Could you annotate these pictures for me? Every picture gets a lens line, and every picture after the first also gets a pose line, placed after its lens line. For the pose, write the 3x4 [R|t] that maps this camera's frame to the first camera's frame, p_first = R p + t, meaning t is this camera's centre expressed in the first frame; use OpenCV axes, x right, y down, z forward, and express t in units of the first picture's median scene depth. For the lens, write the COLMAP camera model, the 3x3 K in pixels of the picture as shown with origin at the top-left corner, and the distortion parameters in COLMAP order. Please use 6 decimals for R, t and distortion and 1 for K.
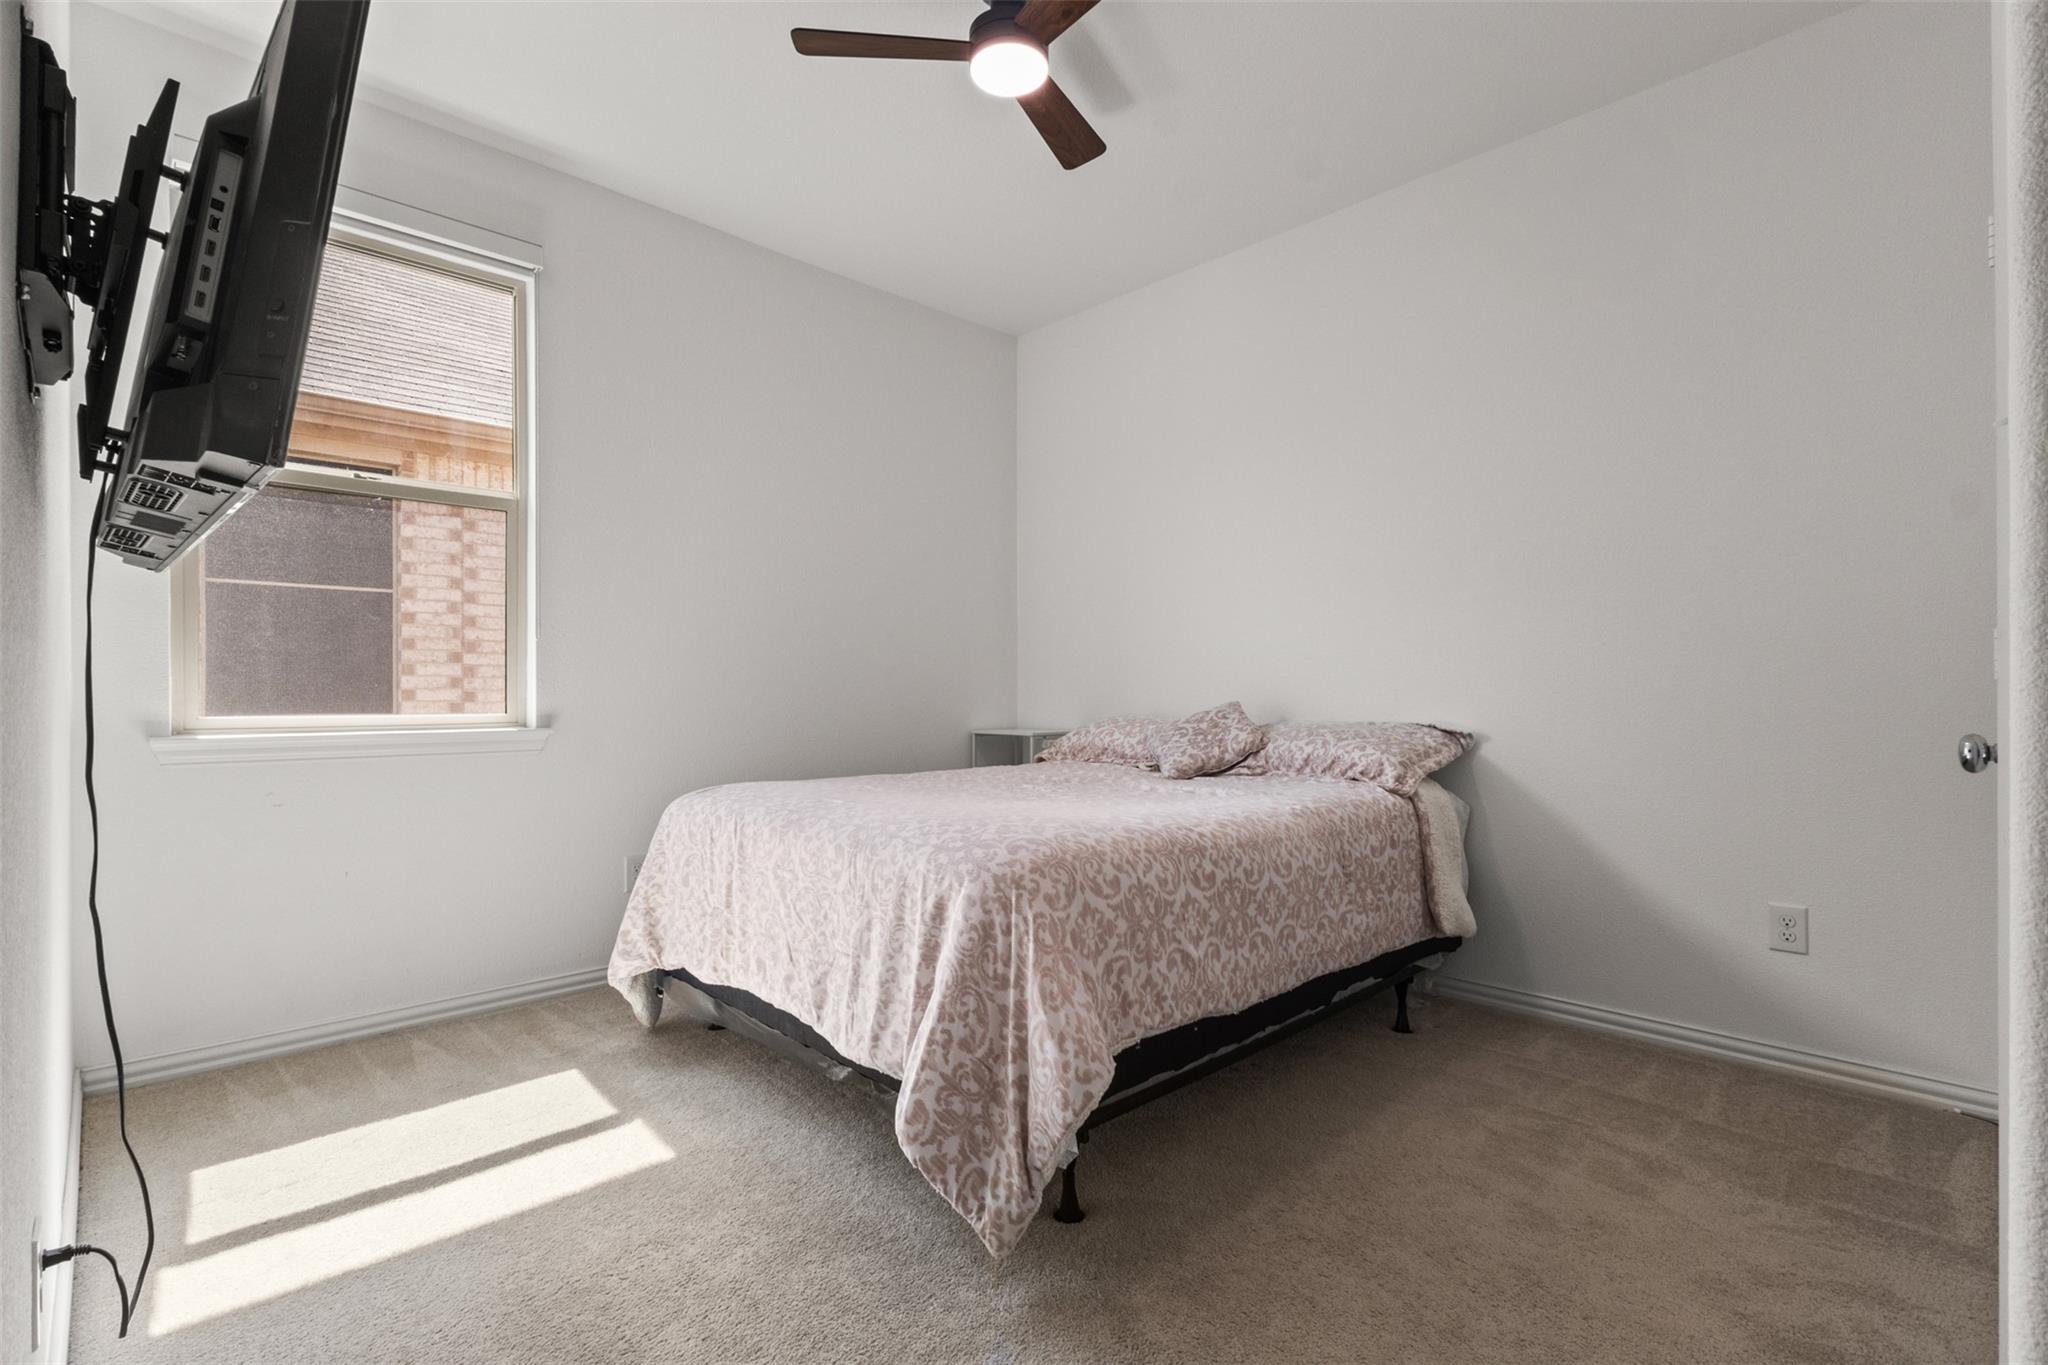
lens RADIAL K [[940.7, 0, 1024.1], [0, 940.7, 691.9], [0, 0, 1]] dist [0.001757, 0.000085]
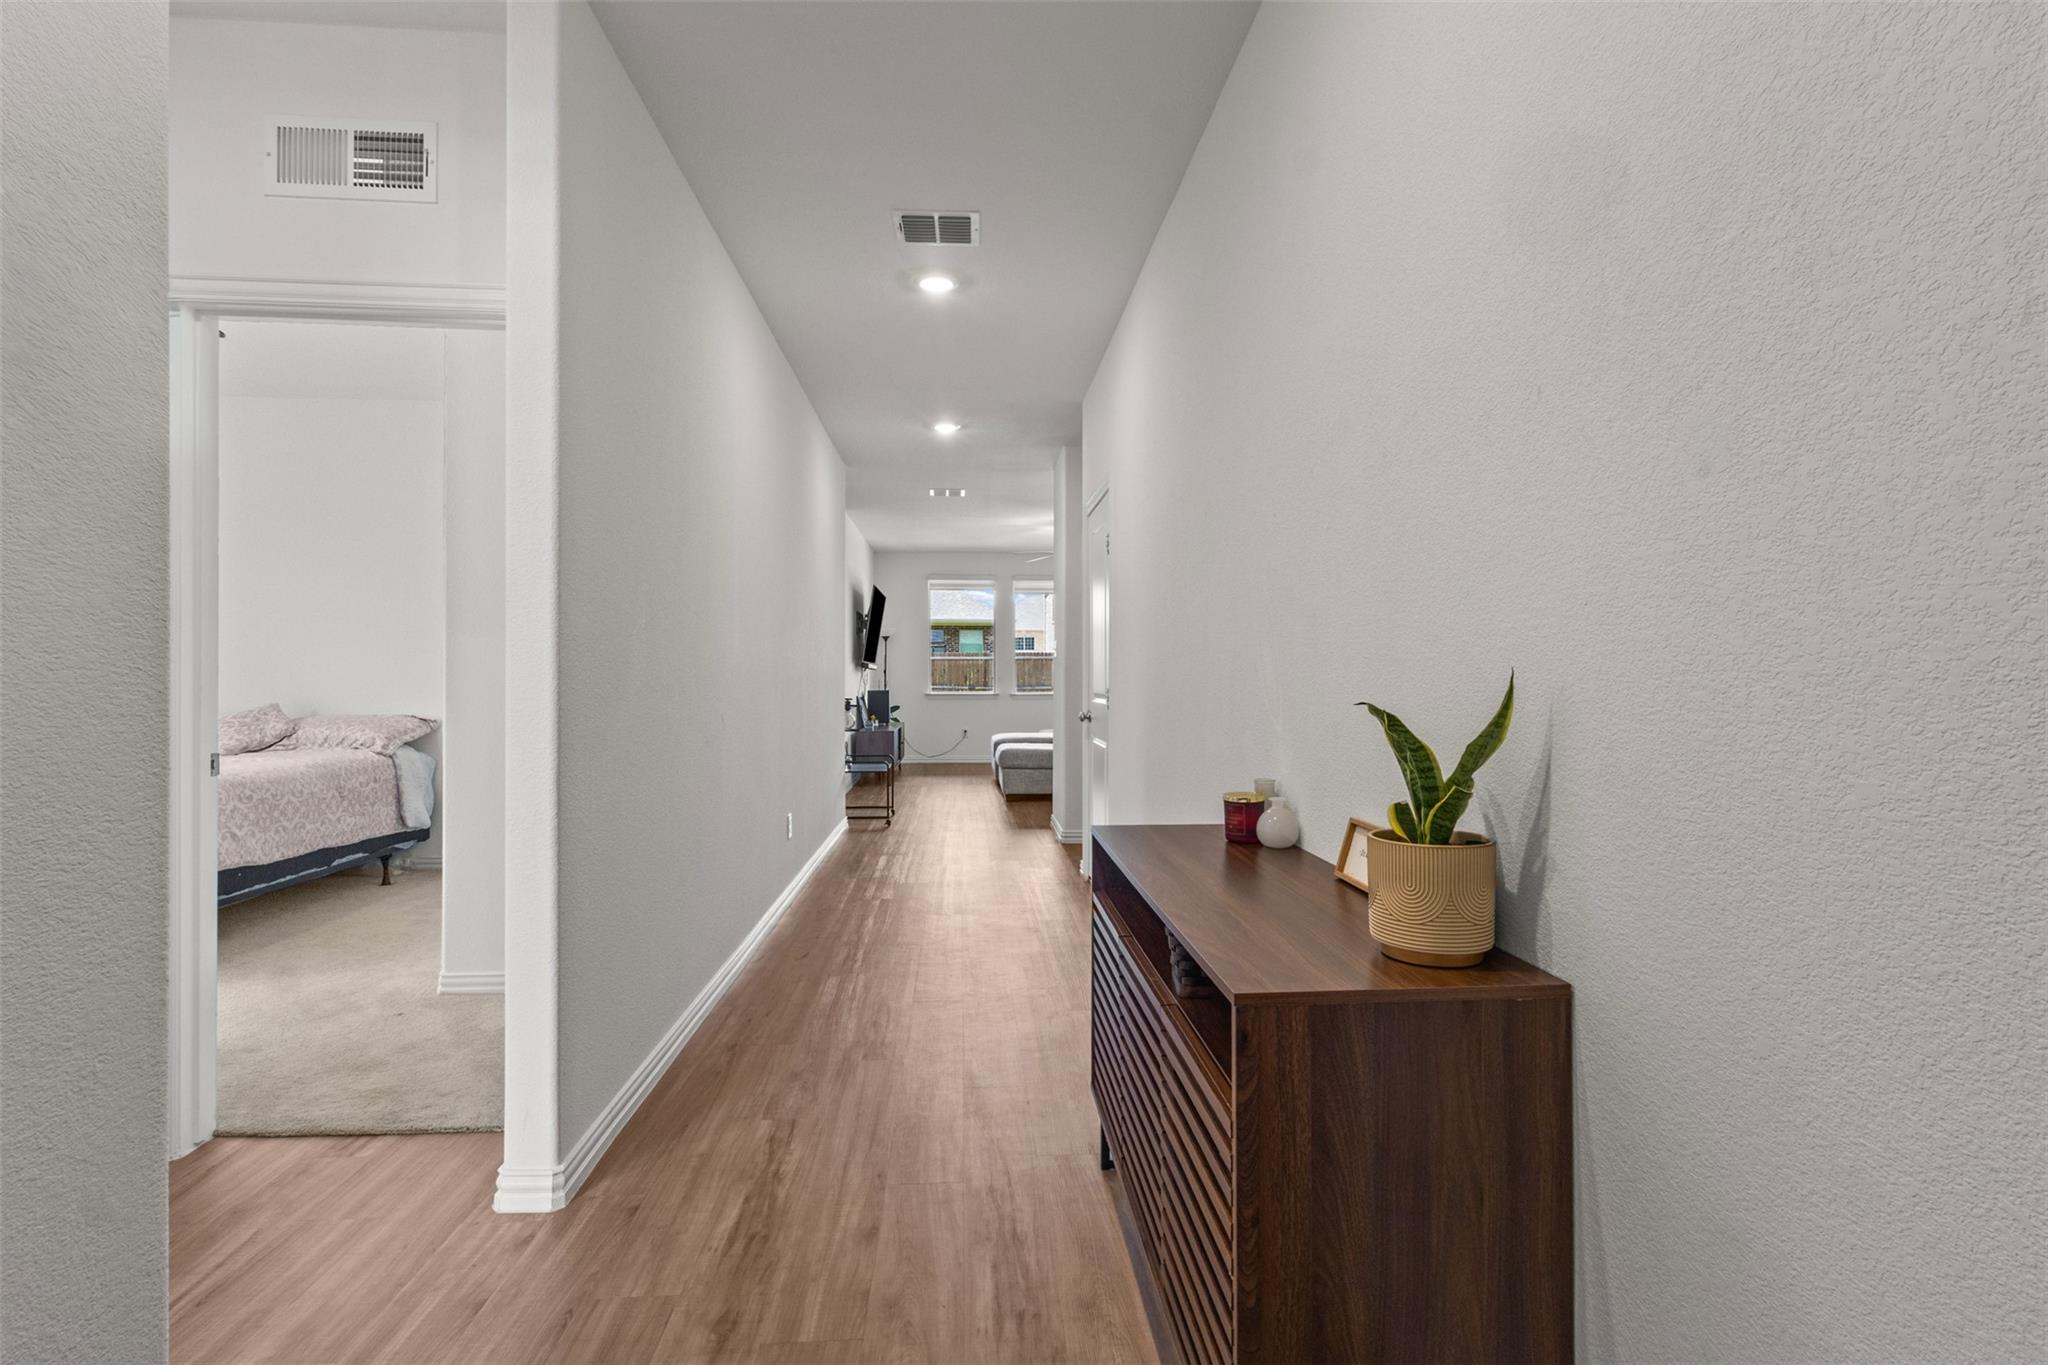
lens RADIAL K [[940.7, 0, 1025.6], [0, 940.7, 677.5], [0, 0, 1]] dist [0.001757, 0.000085]
pose [[0.642869, 0.003186, 0.765969, -0.199622], [-0.007473, 0.999970, 0.002112, -0.054099], [-0.765939, -0.007081, 0.642874, -1.121741]]
